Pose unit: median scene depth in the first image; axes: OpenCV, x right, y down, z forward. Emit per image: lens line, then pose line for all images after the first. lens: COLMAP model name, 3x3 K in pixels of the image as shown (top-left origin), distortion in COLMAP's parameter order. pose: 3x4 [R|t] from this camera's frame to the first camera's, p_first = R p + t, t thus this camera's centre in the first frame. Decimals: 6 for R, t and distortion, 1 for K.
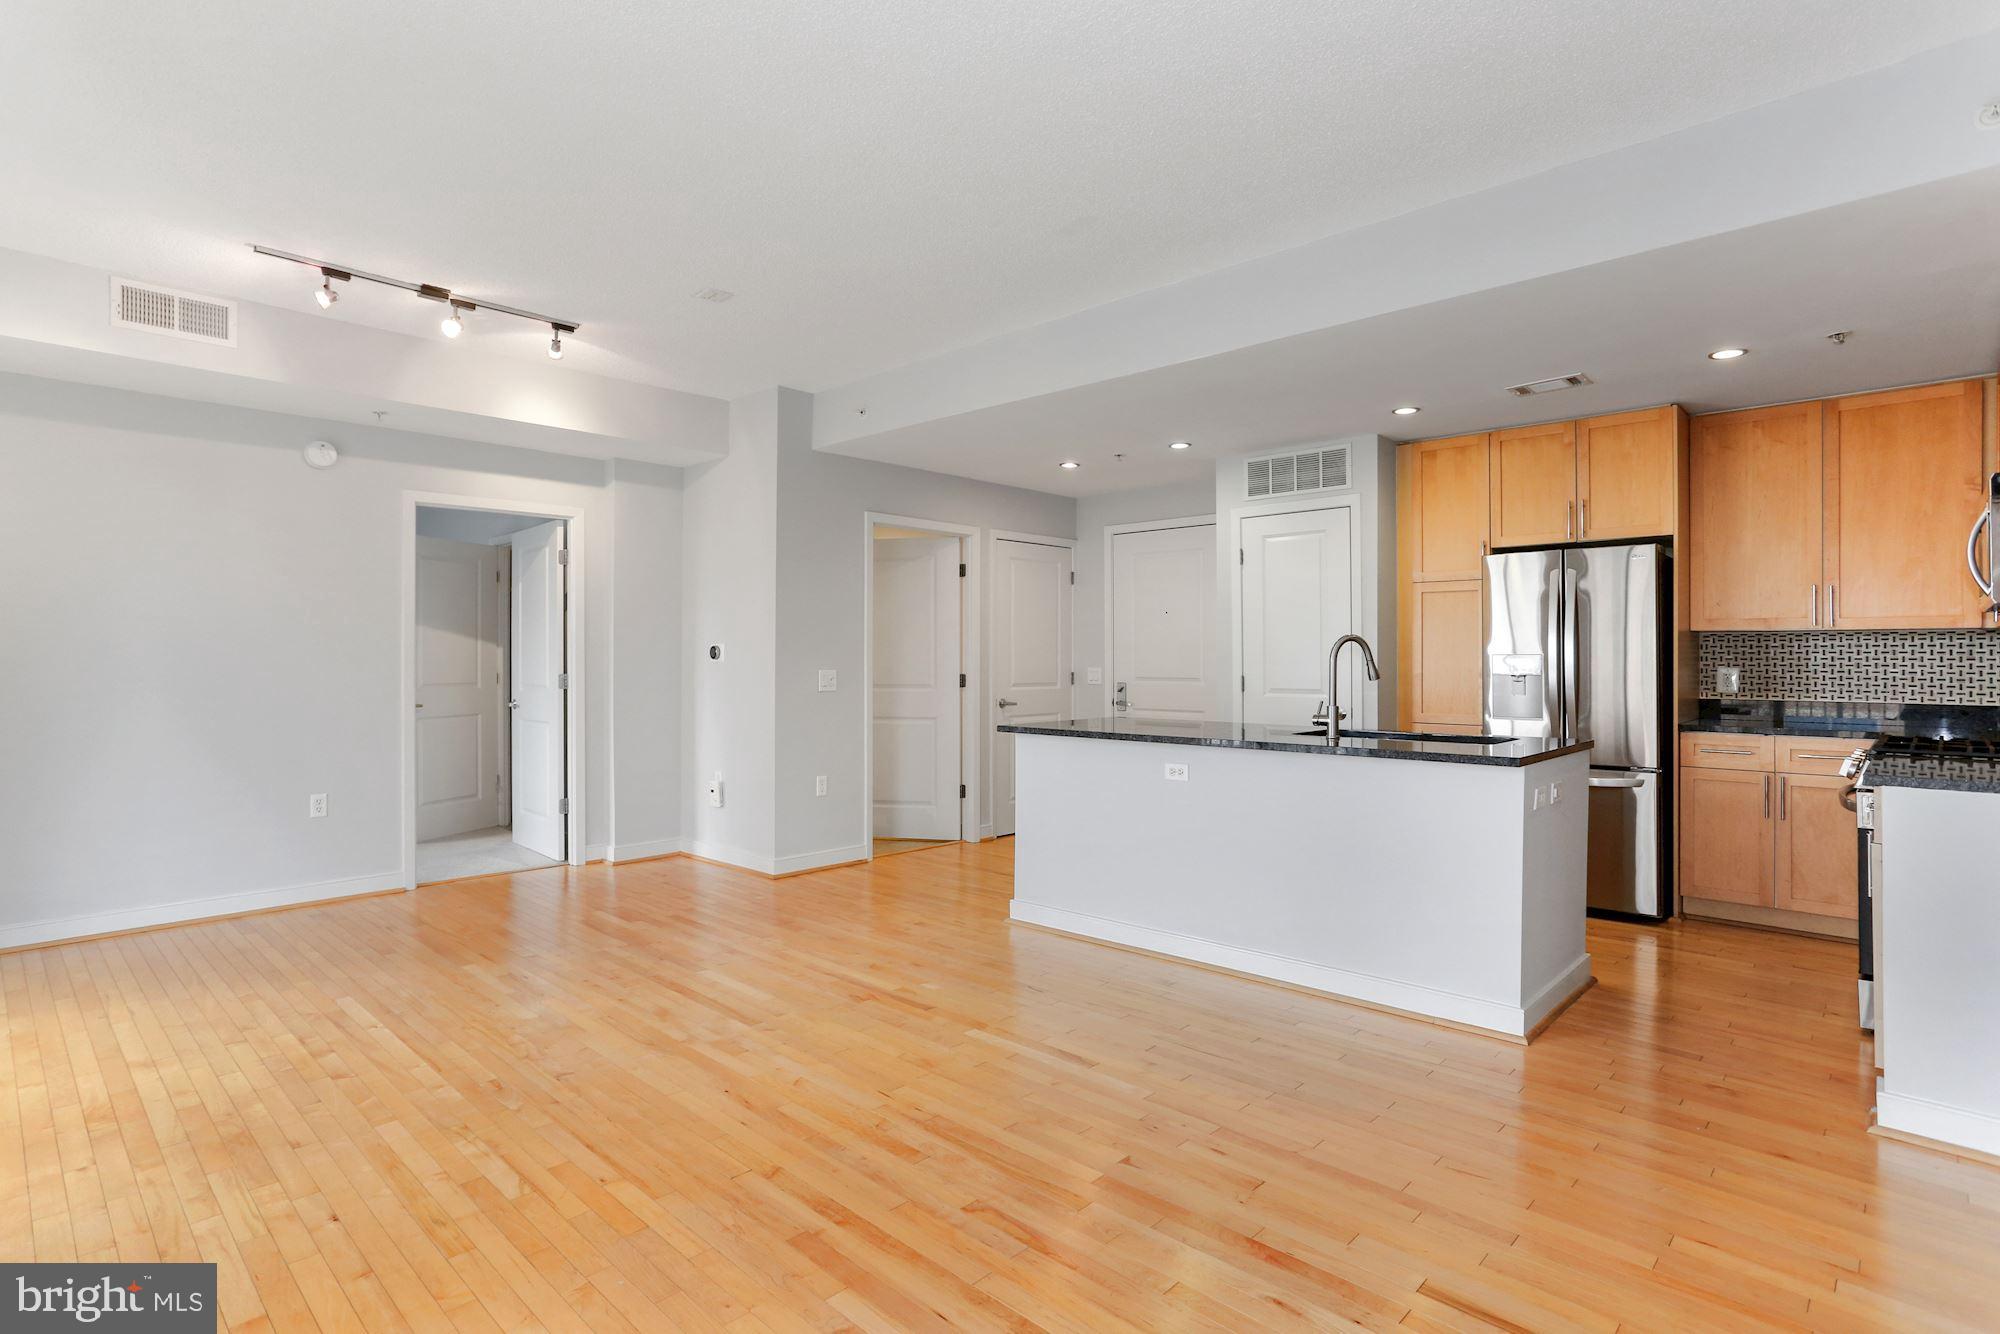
lens RADIAL K [[988.6, 0, 987.1], [0, 988.6, 656.3], [0, 0, 1]] dist [-0.041787, 0.029950]
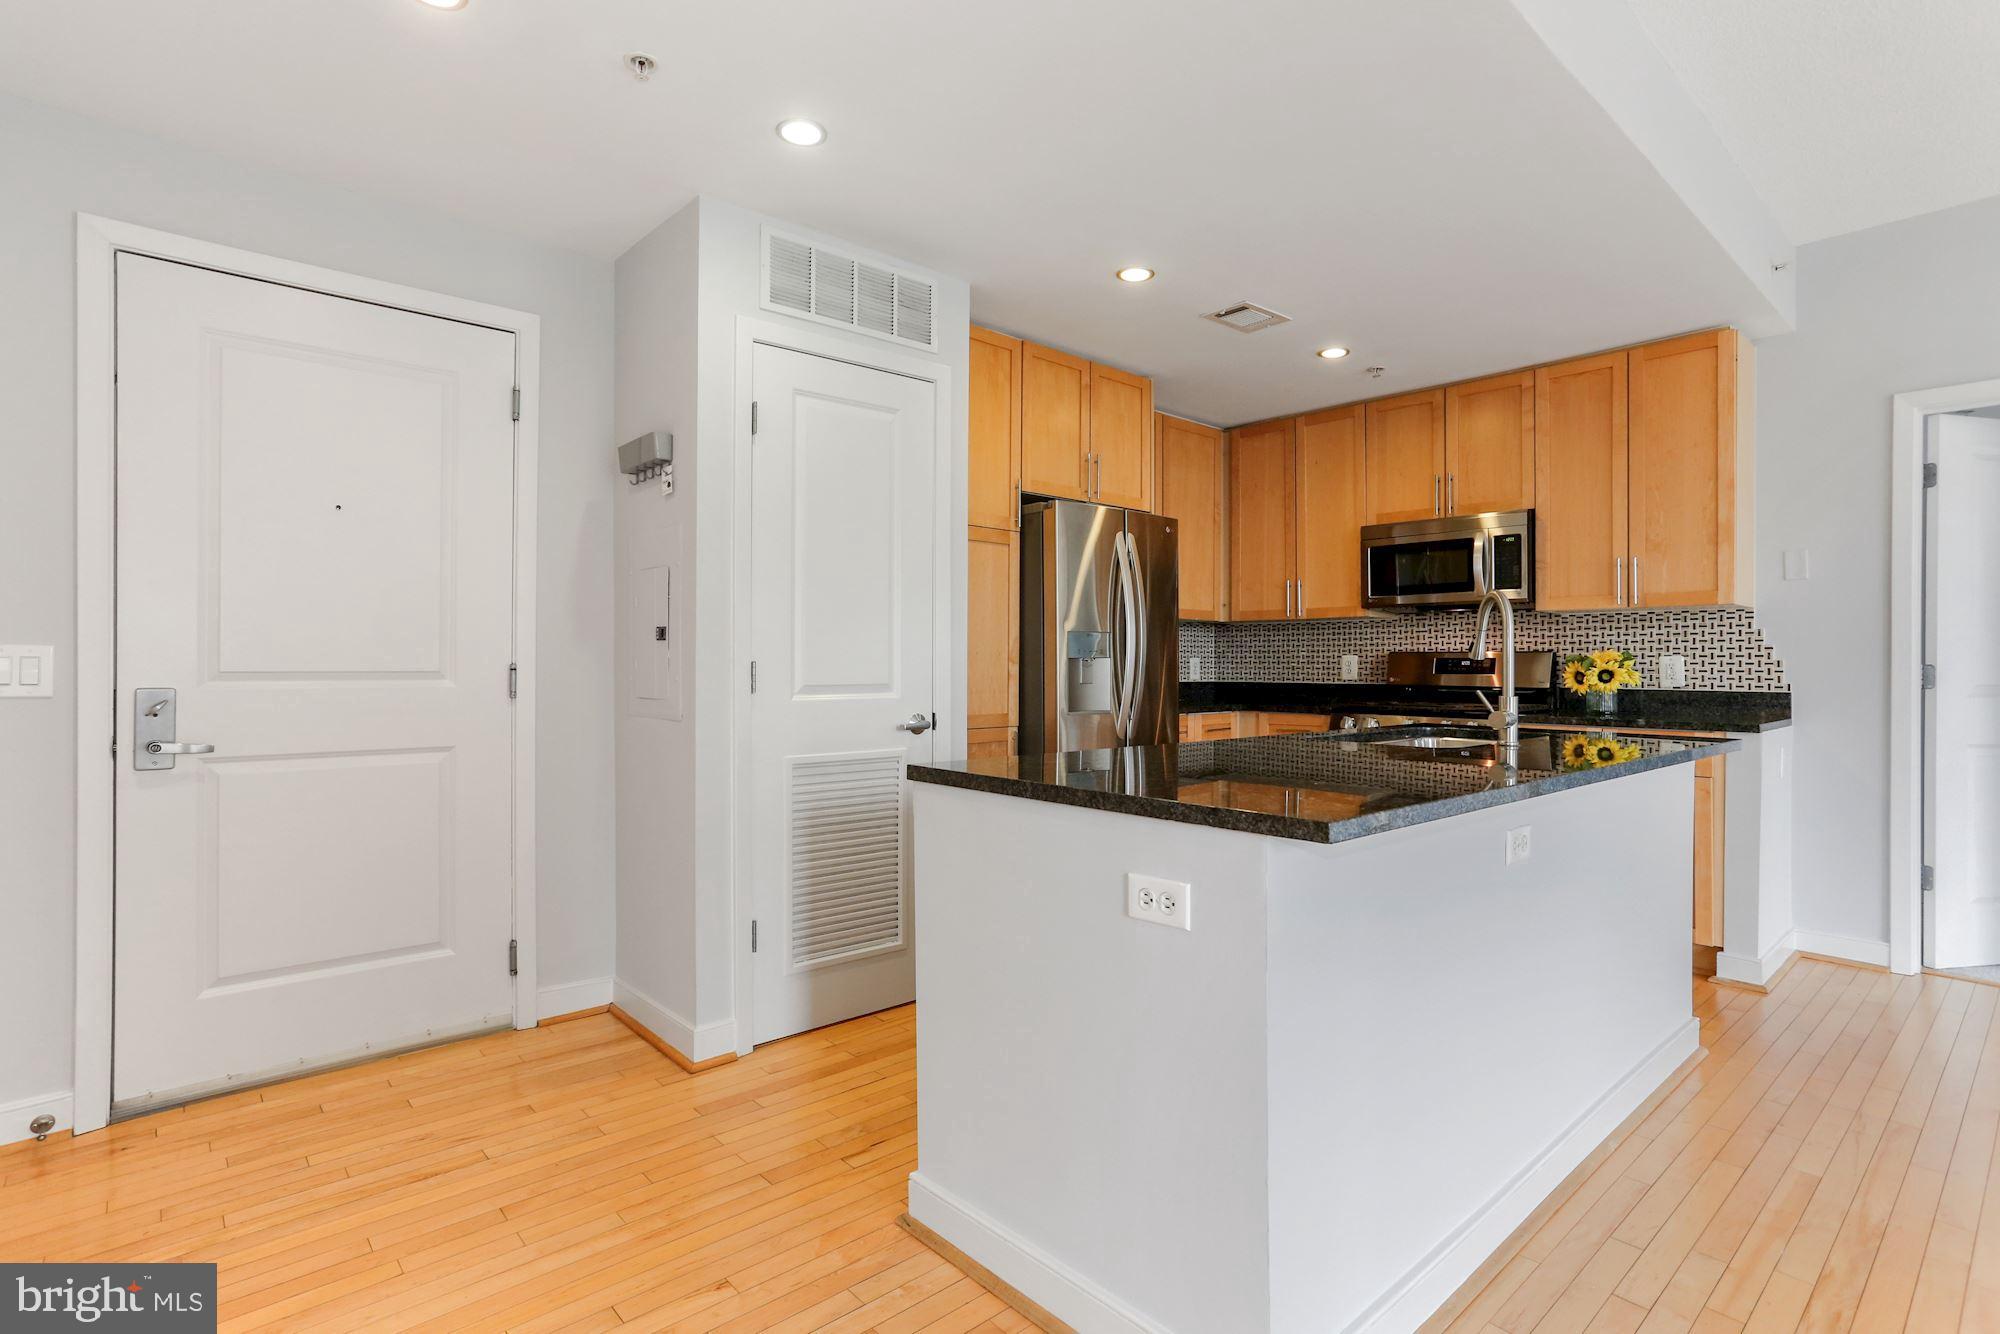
lens RADIAL K [[988.6, 0, 992.9], [0, 988.6, 656.1], [0, 0, 1]] dist [-0.041787, 0.029950]
pose [[0.082252, 0.007172, 0.996586, -0.266000], [-0.005510, 0.999962, -0.006742, 0.023774], [-0.996596, -0.004937, 0.082288, 1.018871]]
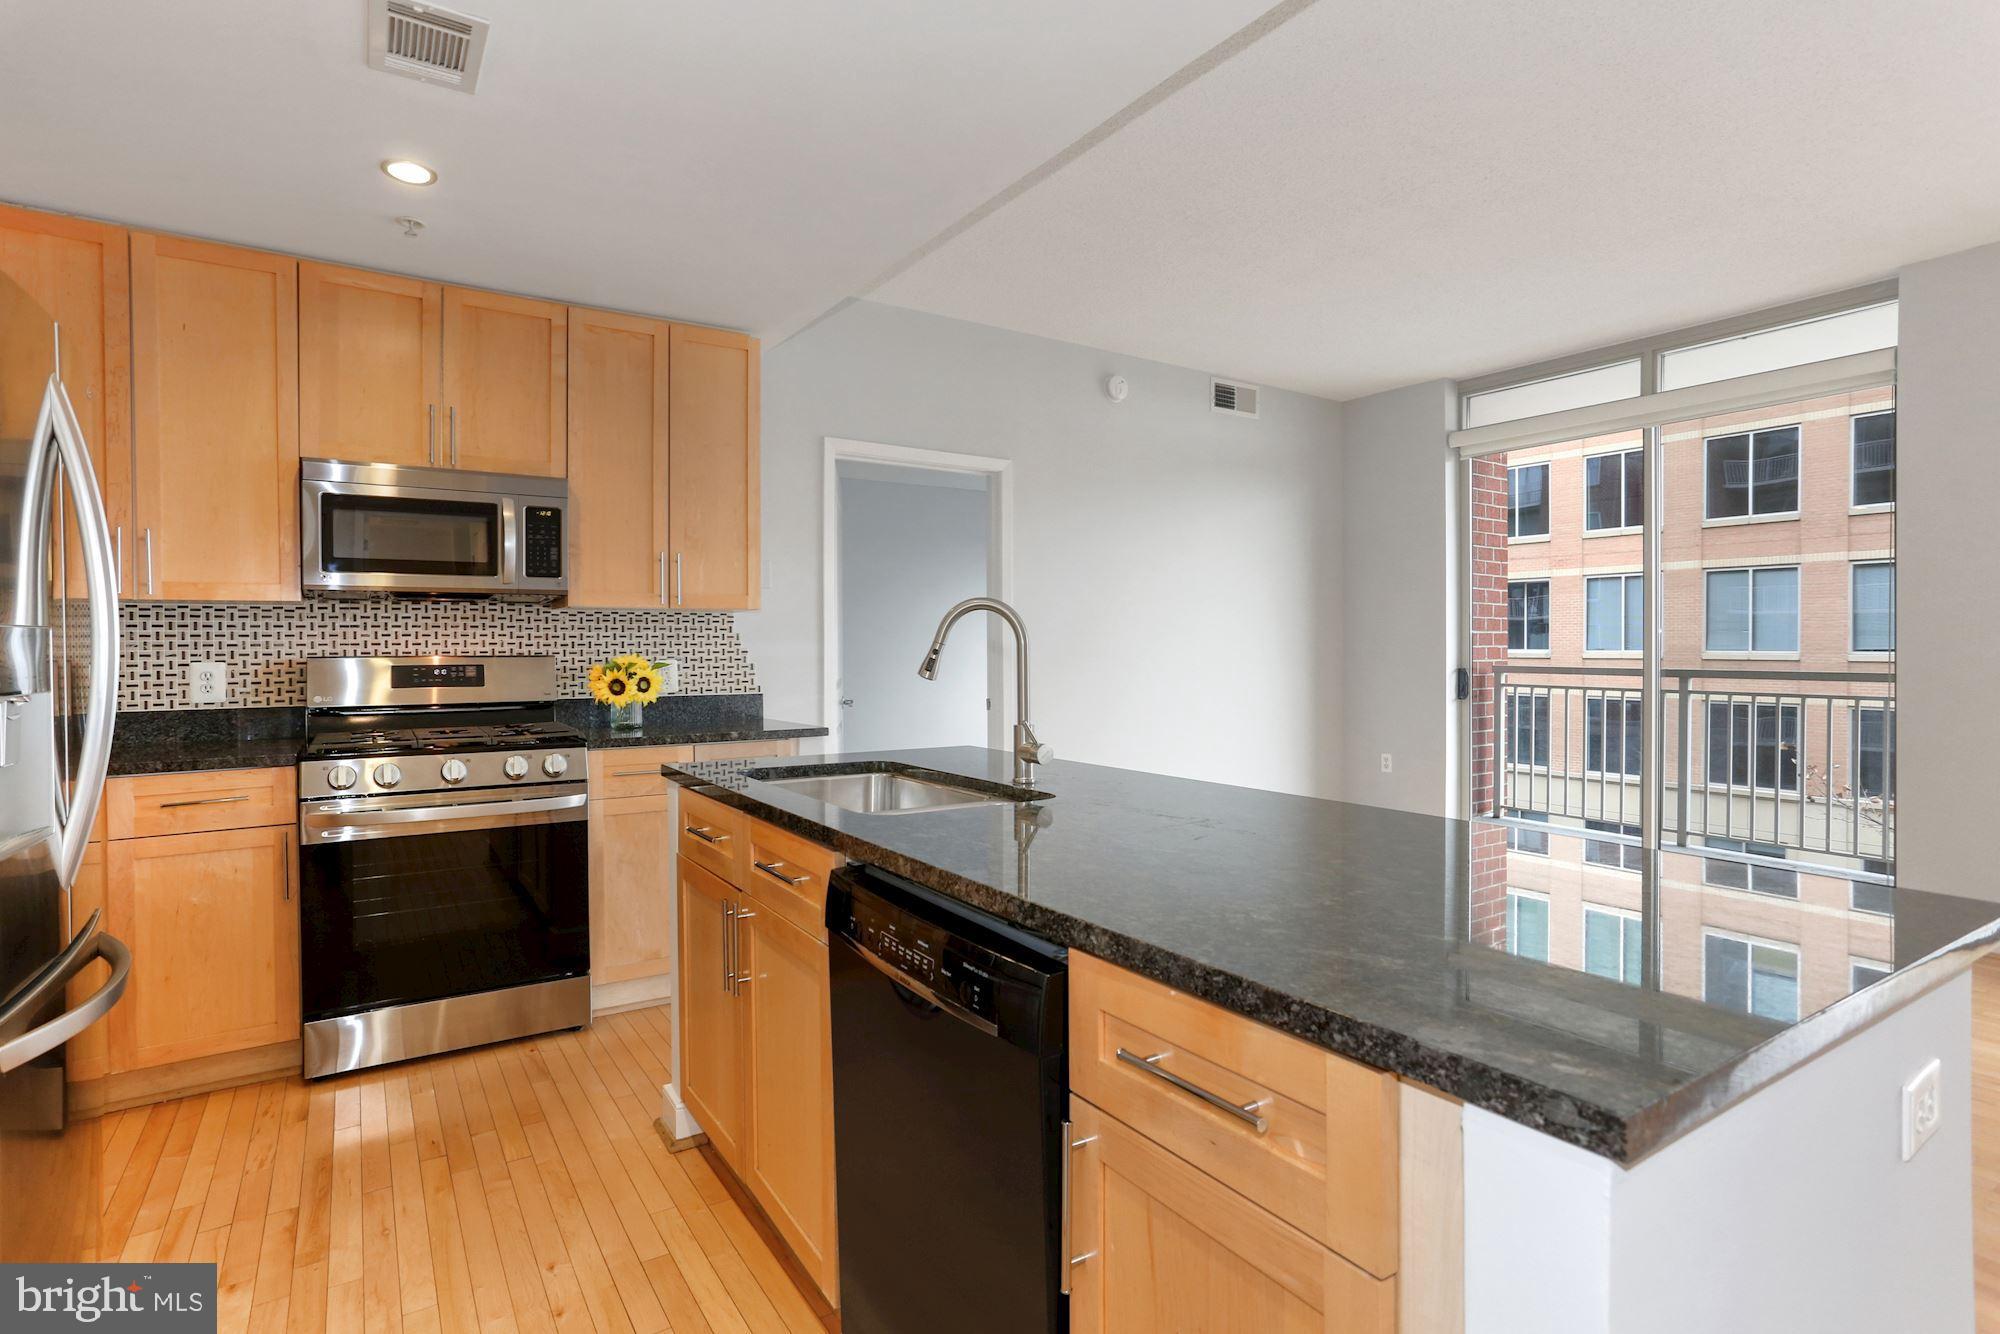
lens RADIAL K [[988.6, 0, 970.2], [0, 988.6, 648.3], [0, 0, 1]] dist [-0.041787, 0.029950]
pose [[-0.971937, 0.002714, 0.235225, 0.200875], [0.002902, 0.999996, 0.000453, 0.005228], [-0.235223, 0.001122, -0.971941, 1.229041]]
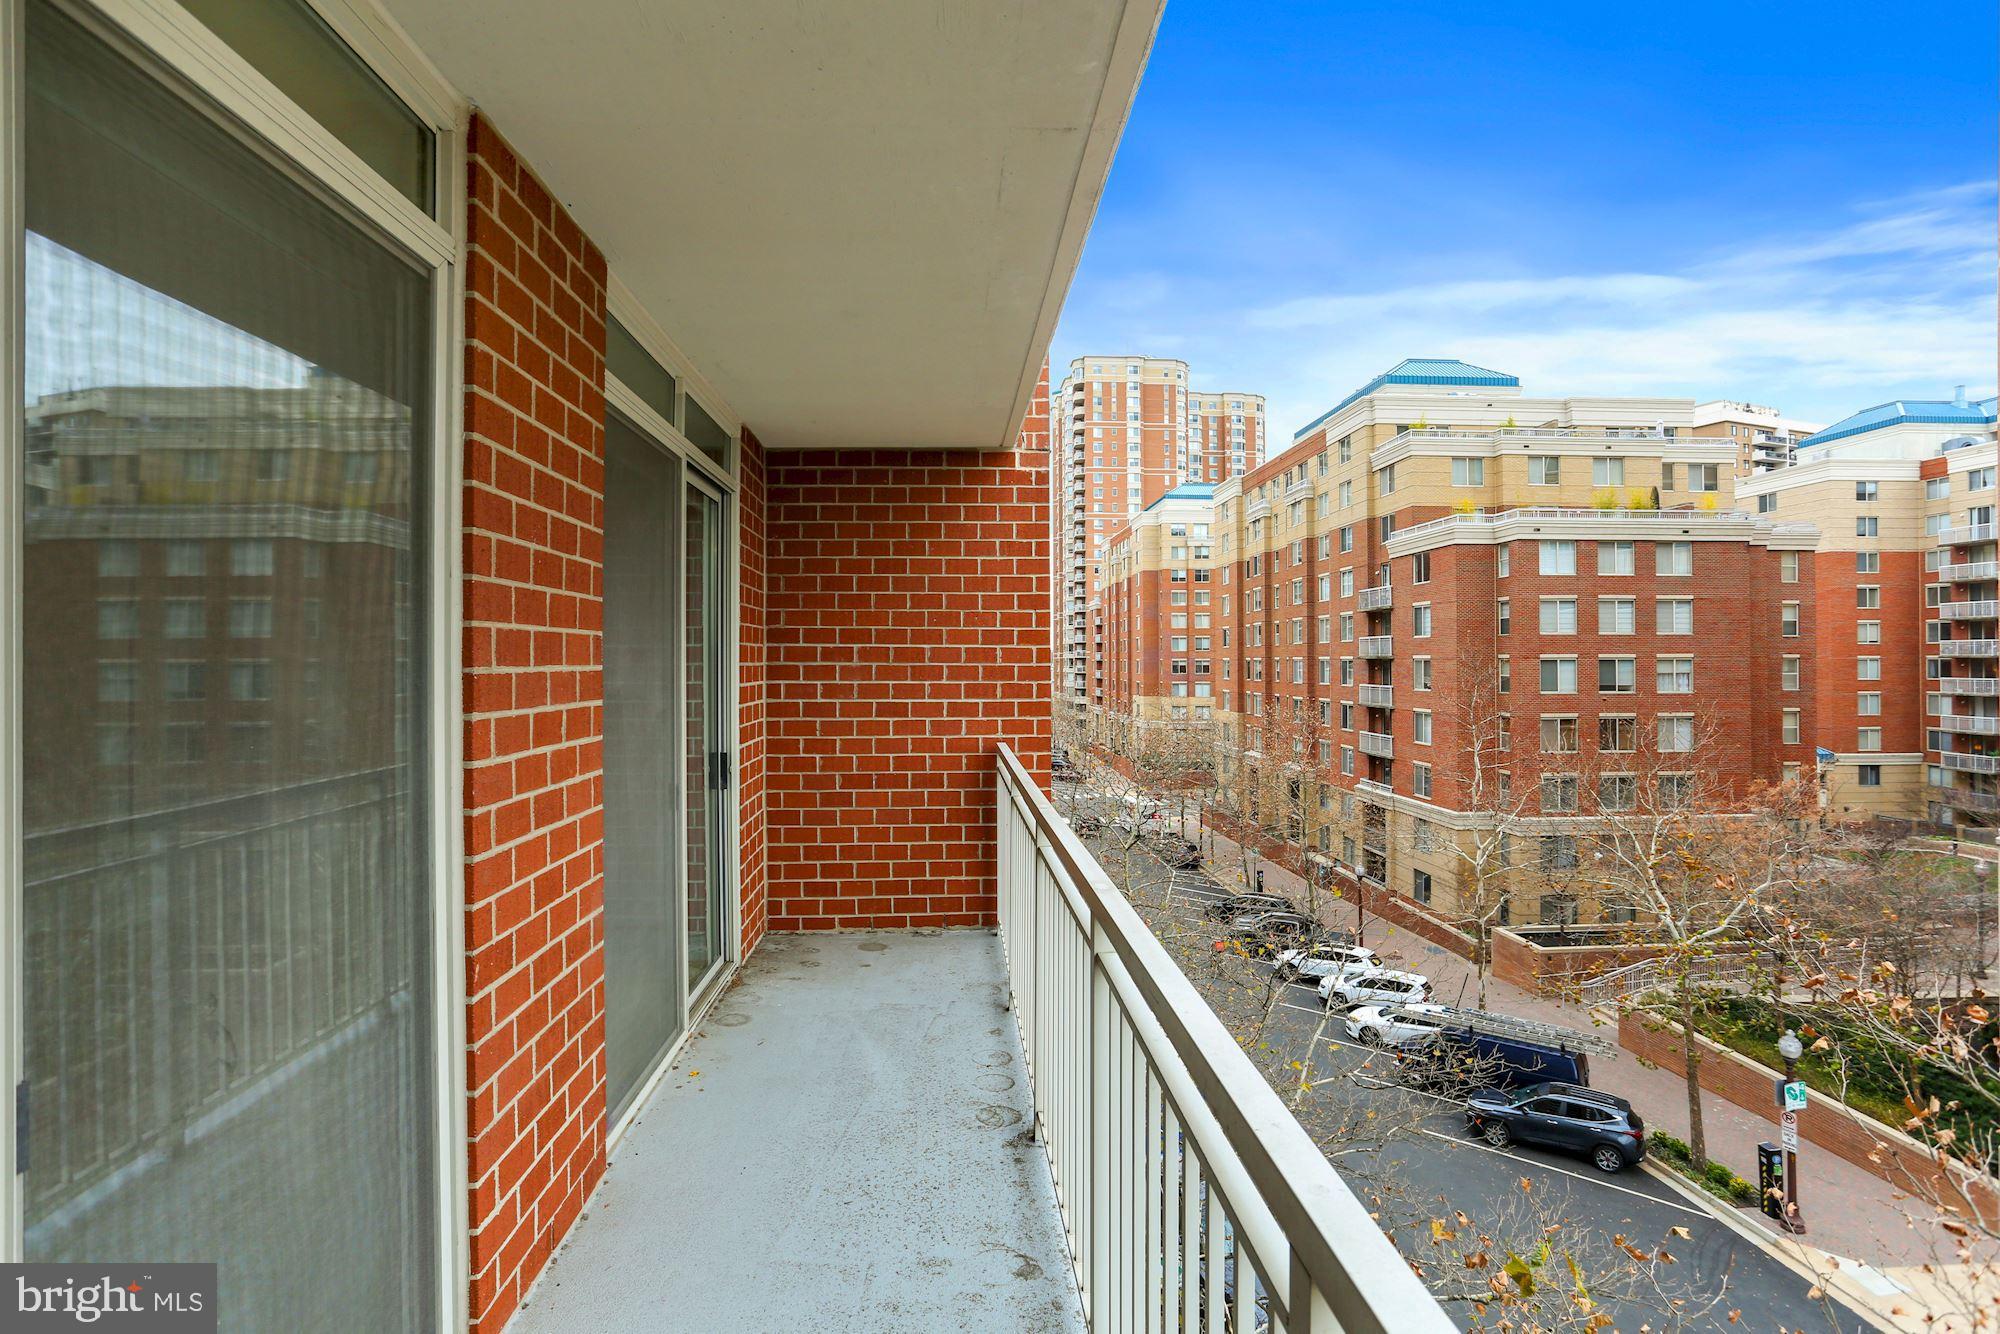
lens RADIAL K [[1003.9, 0, 986.6], [0, 1003.9, 659.0], [0, 0, 1]] dist [-0.040270, 0.024640]
pose [[-0.723692, 0.010520, 0.690043, -1.010655], [0.008609, 0.999944, -0.006215, -0.056762], [-0.690069, 0.001443, -0.723742, 0.502011]]
